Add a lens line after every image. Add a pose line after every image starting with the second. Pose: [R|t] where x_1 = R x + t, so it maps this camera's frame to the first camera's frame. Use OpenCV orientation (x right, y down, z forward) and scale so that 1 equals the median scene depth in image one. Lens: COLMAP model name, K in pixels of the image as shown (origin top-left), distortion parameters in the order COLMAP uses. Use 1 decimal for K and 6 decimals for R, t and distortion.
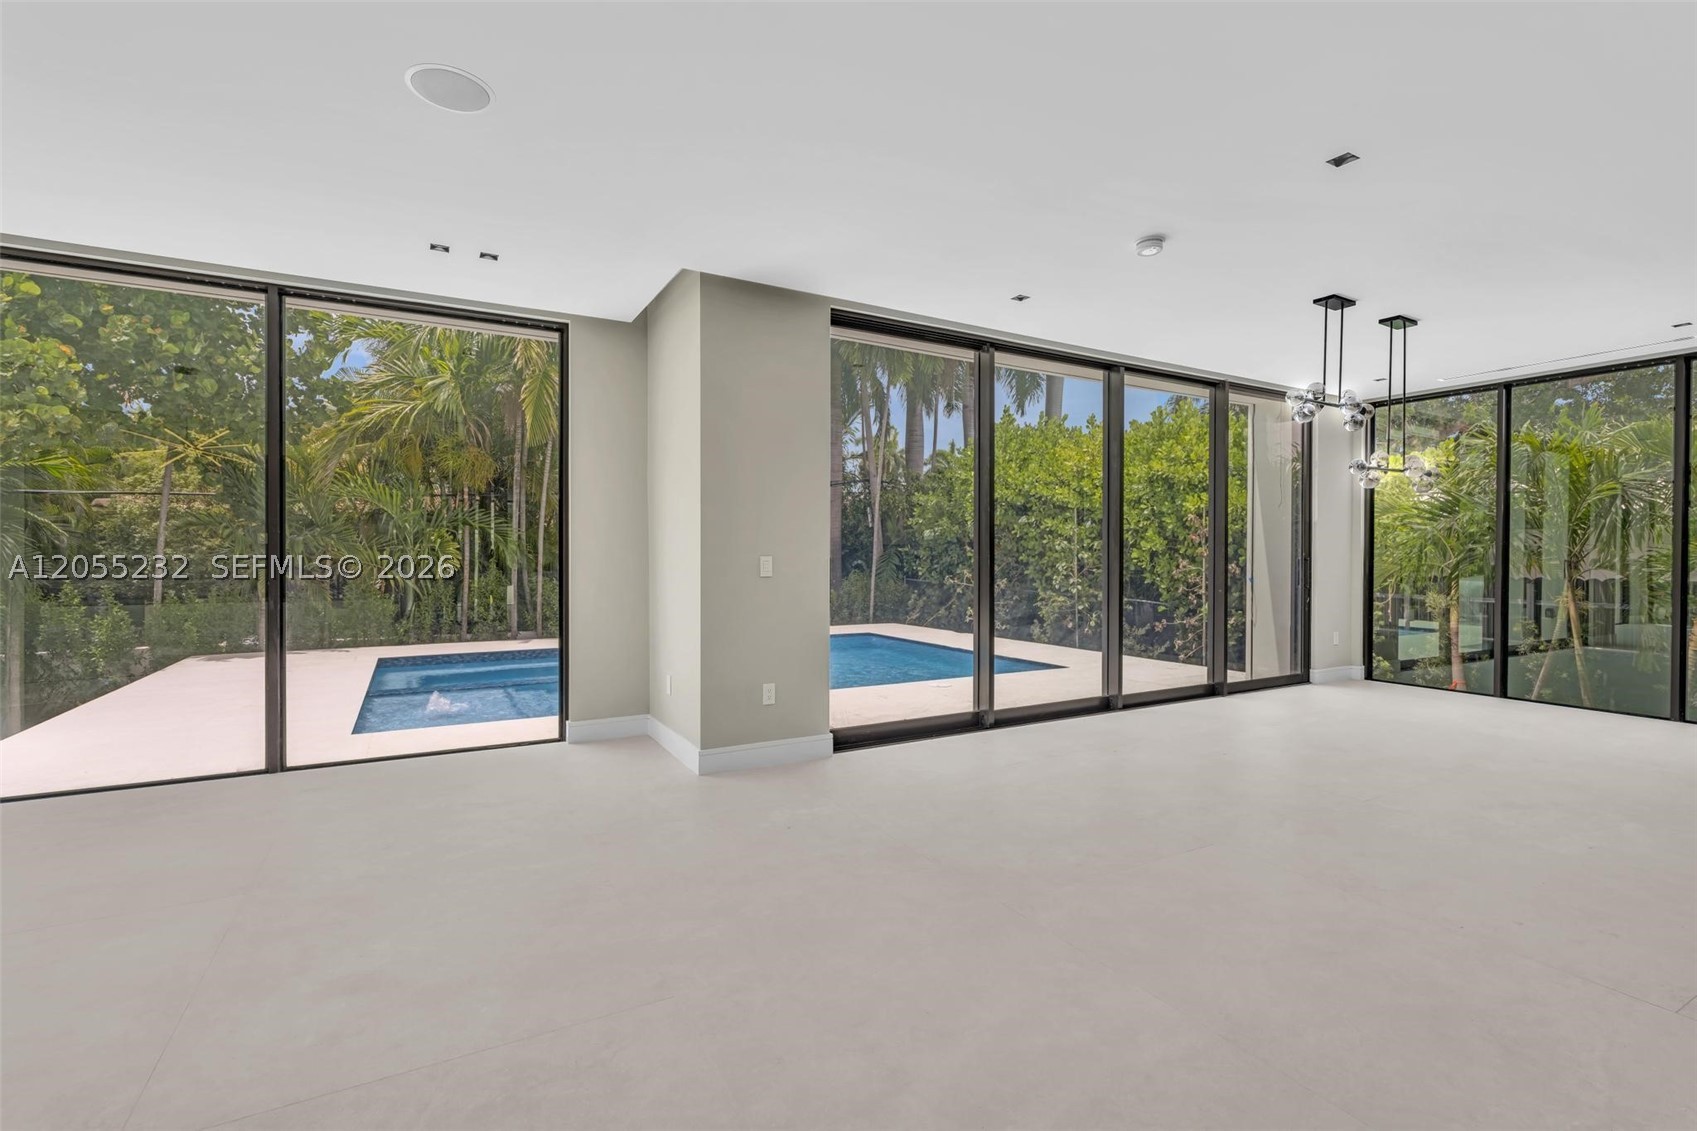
lens RADIAL K [[762.9, 0, 845.7], [0, 762.9, 560.3], [0, 0, 1]] dist [-0.003771, 0.001738]
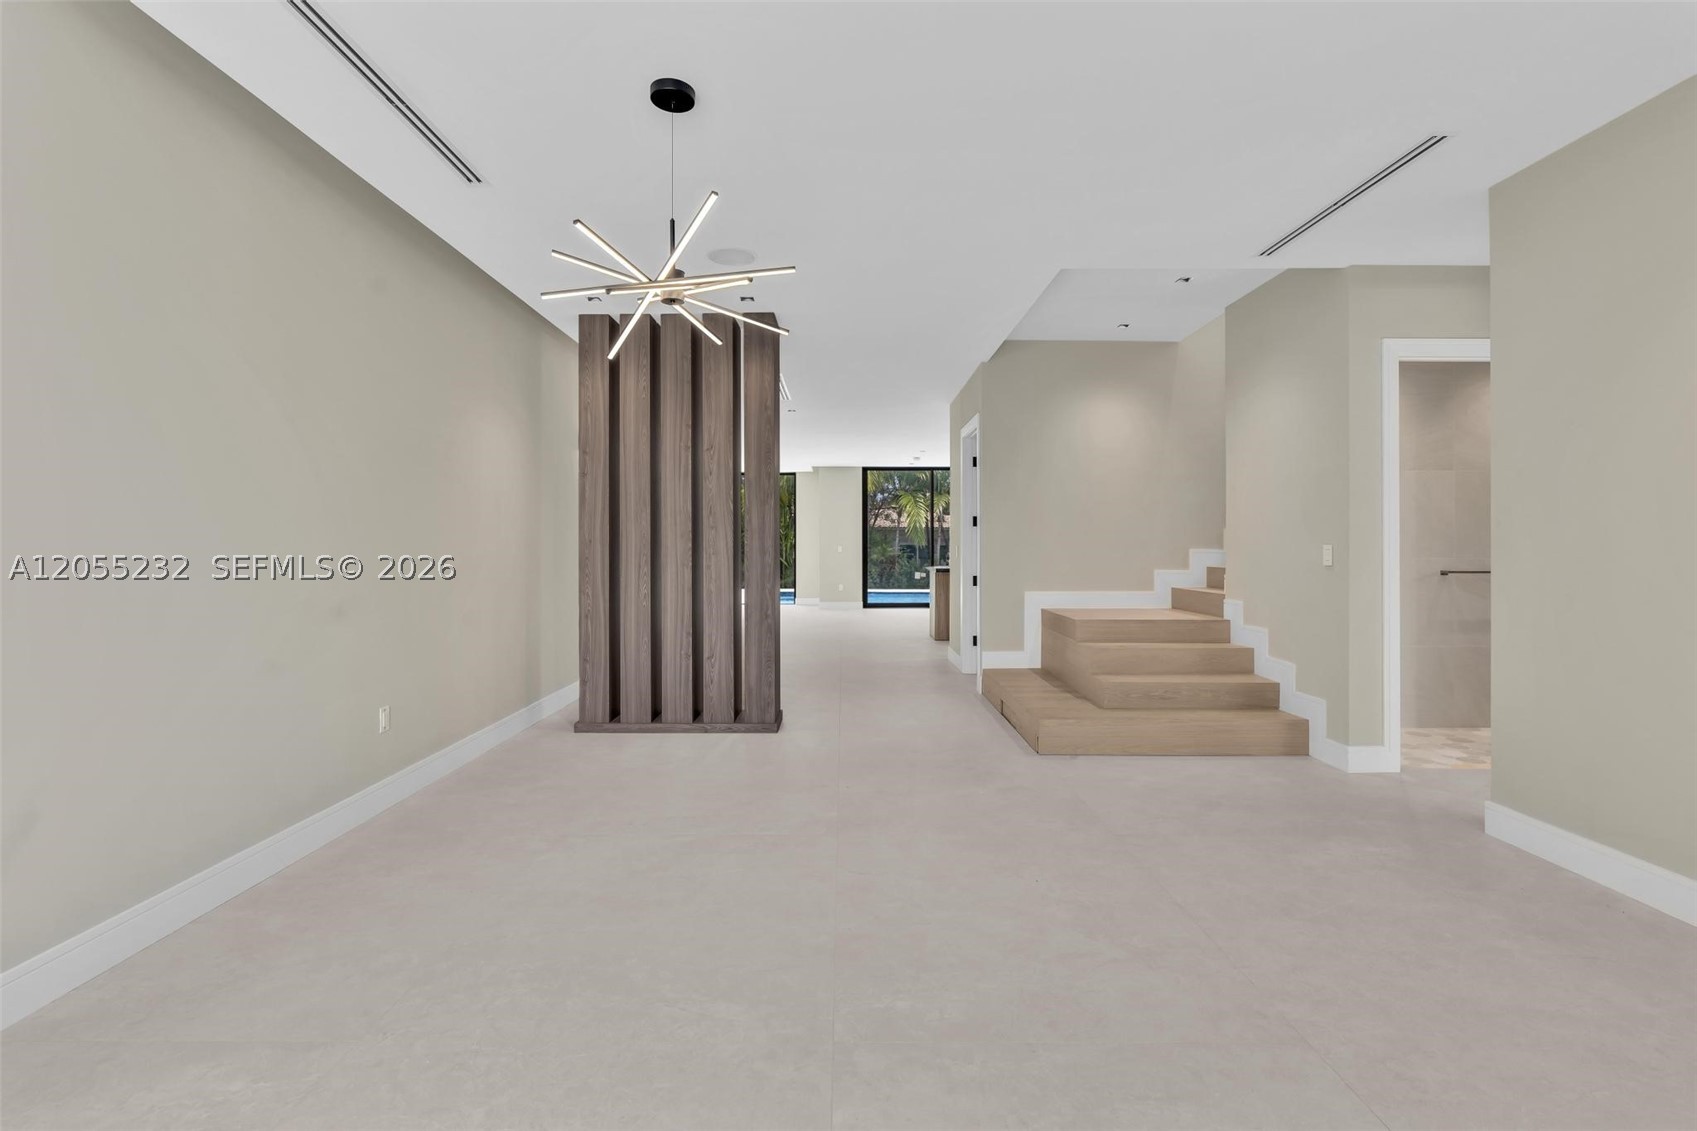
lens RADIAL K [[774.3, 0, 848.1], [0, 774.3, 547.2], [0, 0, 1]] dist [-0.001935, 0.000051]
pose [[0.879527, -0.000138, -0.475849, 0.564022], [-0.001613, 0.999993, -0.003271, 0.004005], [0.475846, 0.003645, 0.879521, -0.715910]]
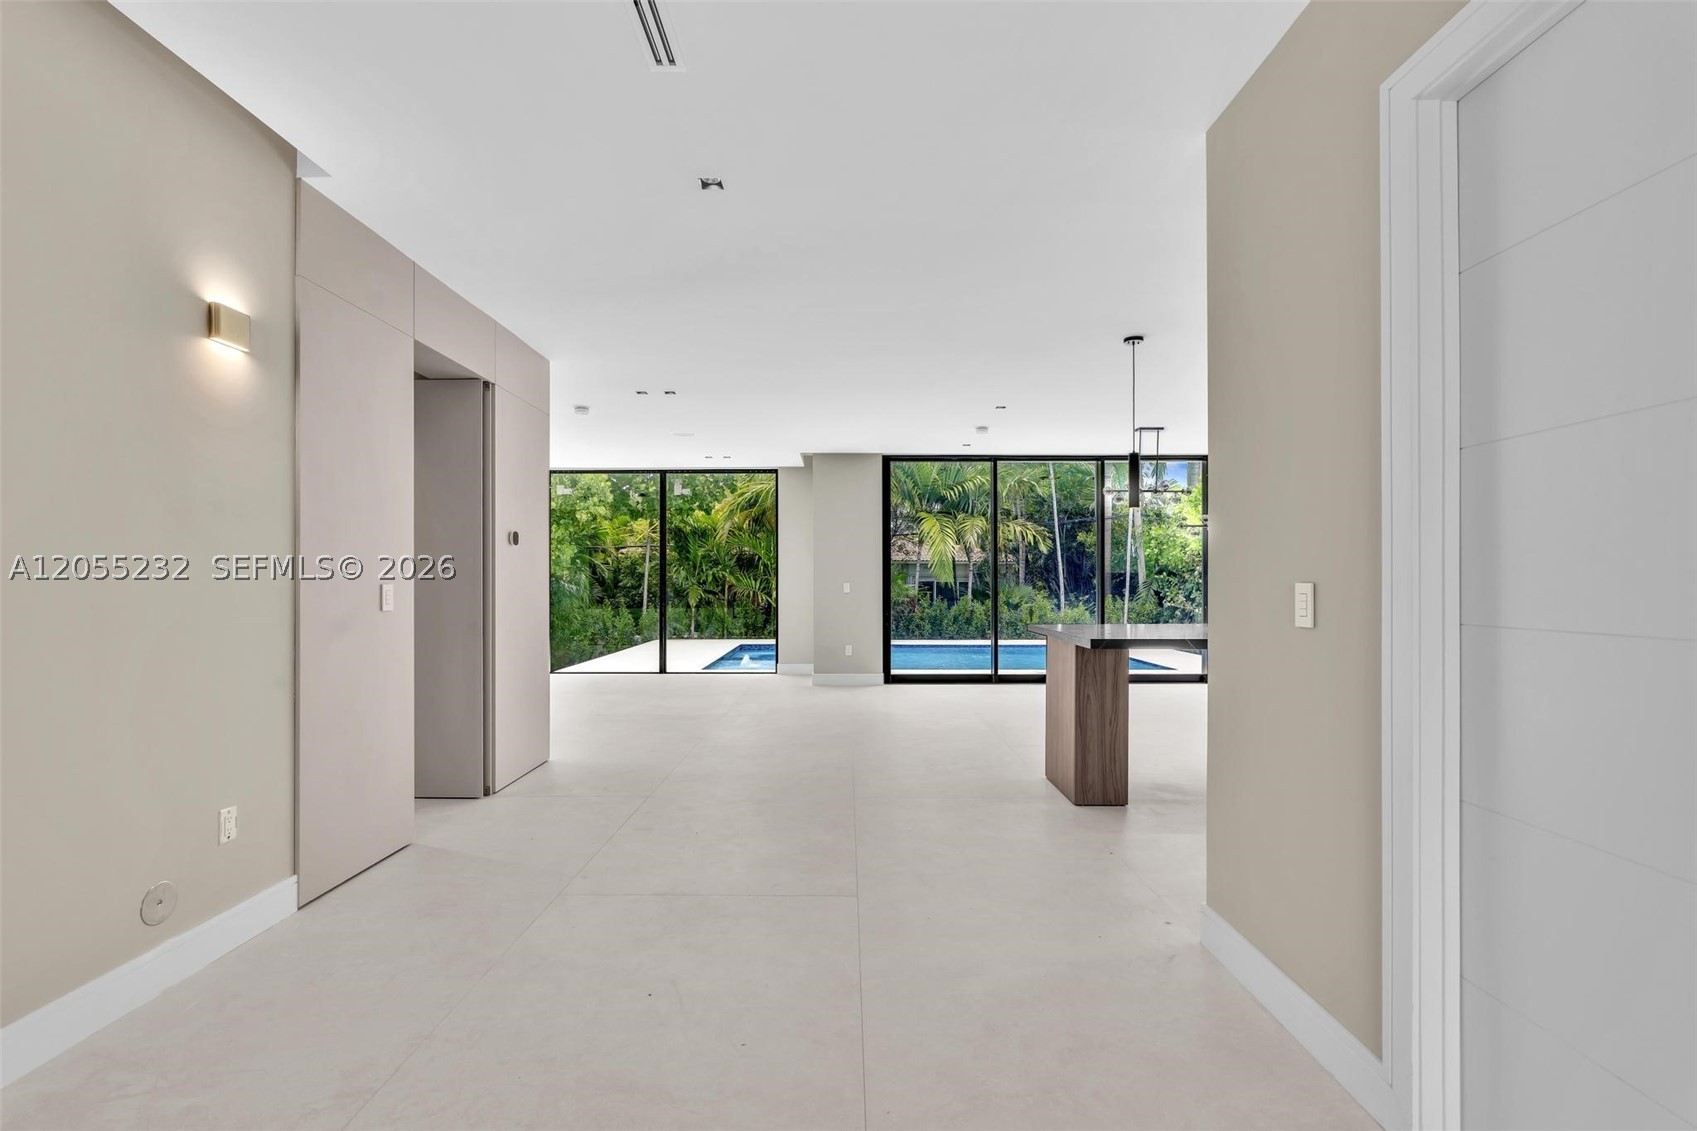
lens RADIAL K [[765.7, 0, 848.4], [0, 765.7, 578.7], [0, 0, 1]] dist [-0.000807, 0.000318]
pose [[0.877331, -0.003897, -0.479870, 0.327113], [-0.001535, 0.999939, -0.010927, 0.002504], [0.479883, 0.010323, 0.877272, -0.293989]]
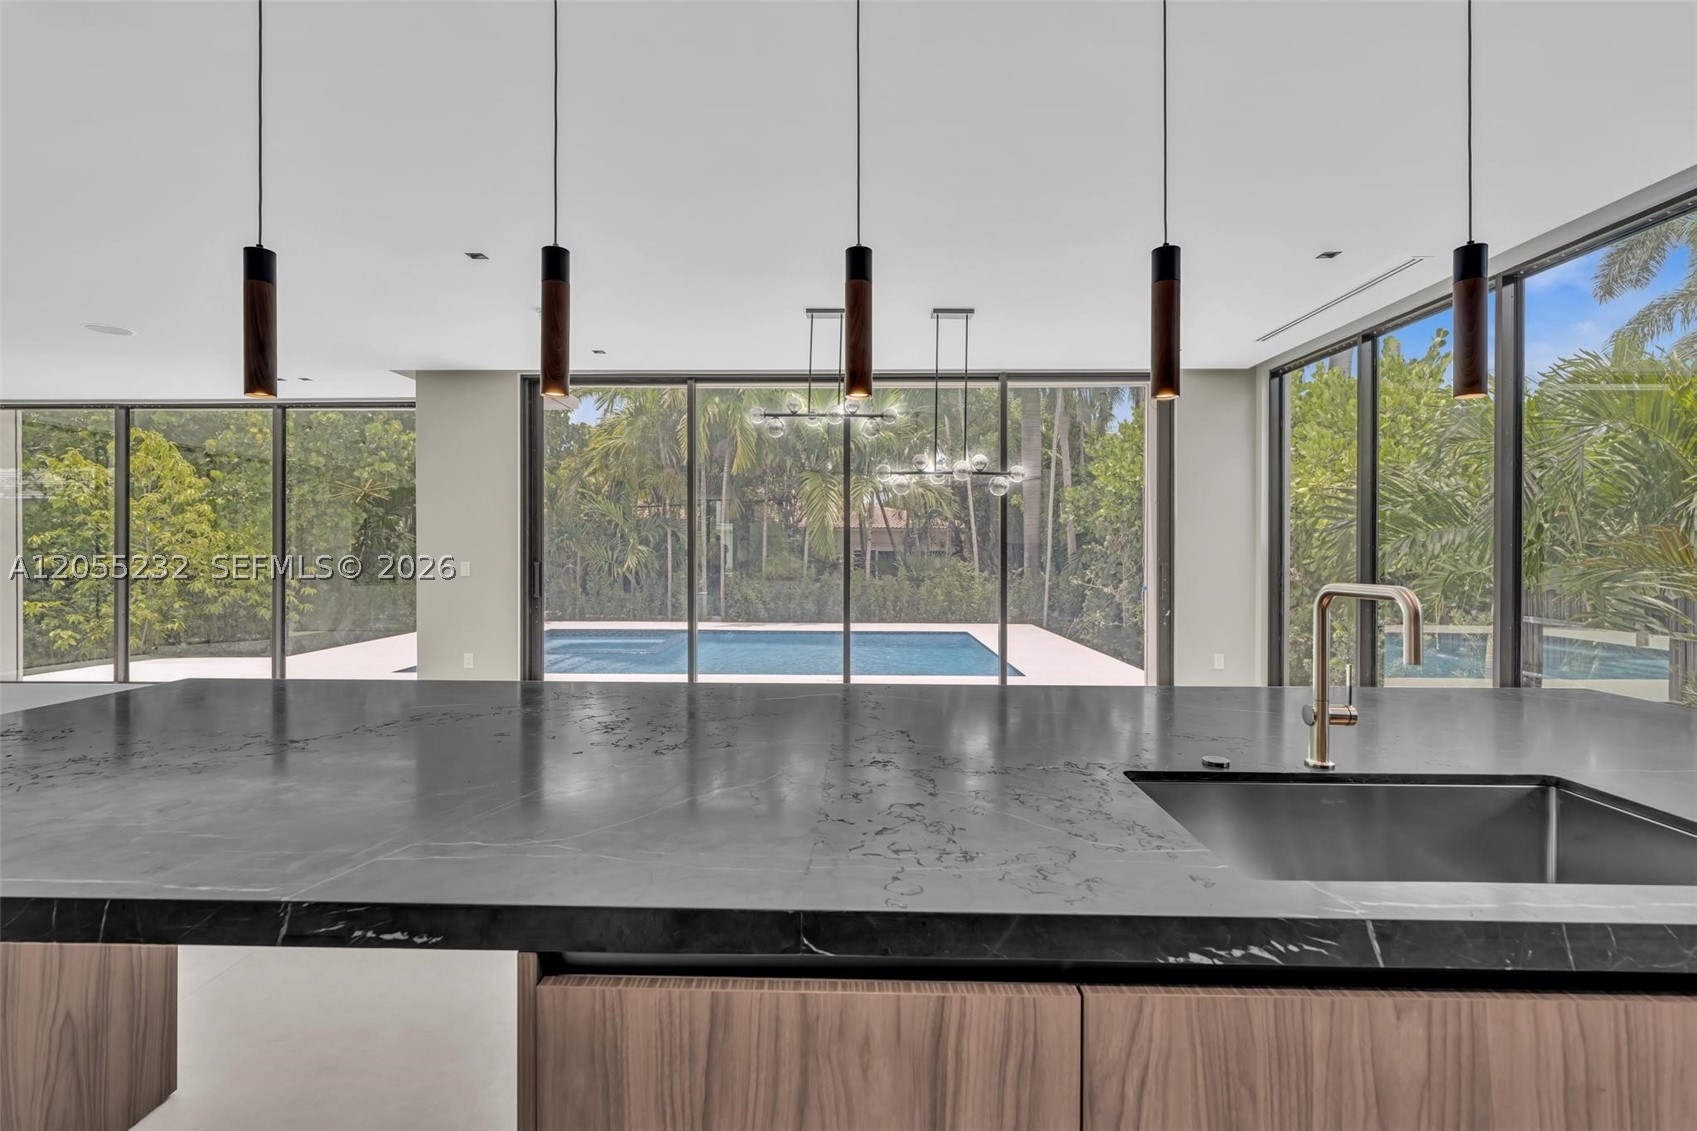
lens RADIAL K [[765.7, 0, 844.1], [0, 765.7, 547.0], [0, 0, 1]] dist [-0.004834, 0.000411]
pose [[0.865300, -0.001414, -0.501253, 0.441783], [-0.003489, 0.999955, -0.008843, -0.008041], [0.501243, 0.009400, 0.865256, 0.052660]]
